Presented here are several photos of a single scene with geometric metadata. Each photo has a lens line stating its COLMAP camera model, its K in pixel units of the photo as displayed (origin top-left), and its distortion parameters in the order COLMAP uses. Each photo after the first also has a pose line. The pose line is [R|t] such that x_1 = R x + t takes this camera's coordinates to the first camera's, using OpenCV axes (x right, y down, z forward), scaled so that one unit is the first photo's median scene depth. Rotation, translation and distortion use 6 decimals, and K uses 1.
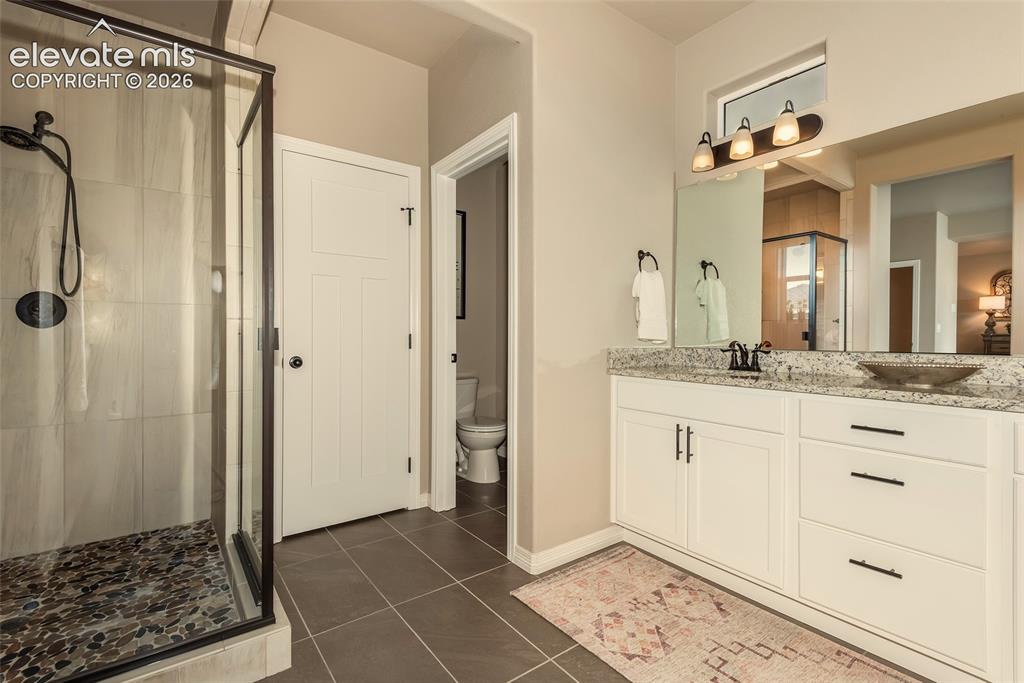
lens RADIAL K [[469.6, 0, 510.8], [0, 469.6, 337.8], [0, 0, 1]] dist [0.024094, -0.000079]
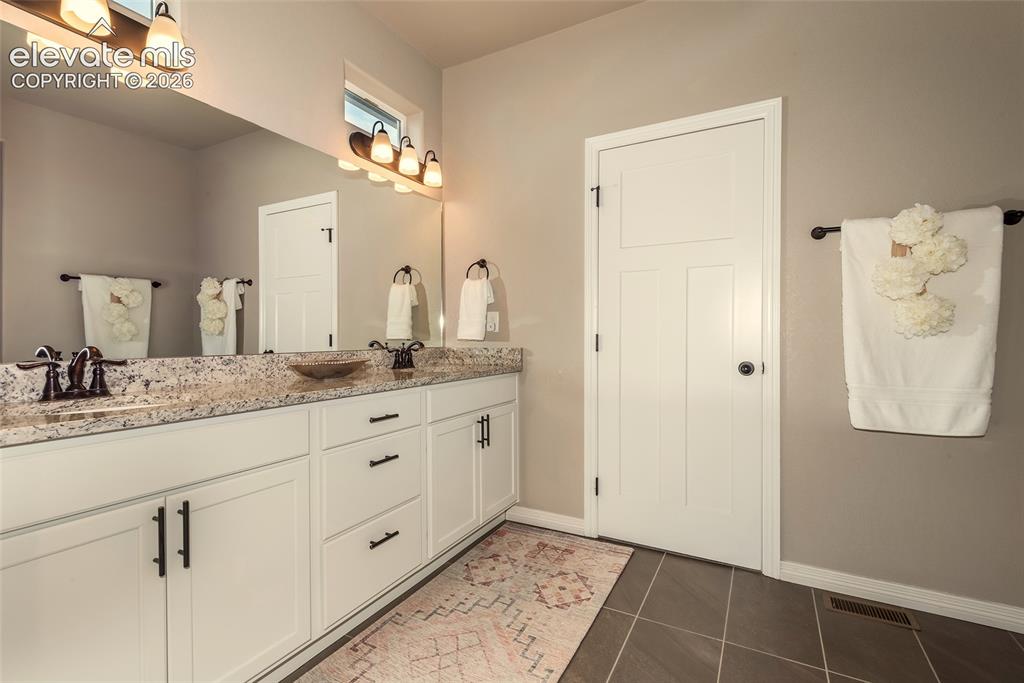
lens RADIAL K [[469.6, 0, 513.1], [0, 469.6, 343.7], [0, 0, 1]] dist [0.024094, -0.000079]
pose [[-0.412543, -0.014748, 0.910819, -0.280496], [0.008965, 0.999755, 0.020249, -0.003719], [-0.910894, 0.016519, -0.412309, 0.860813]]
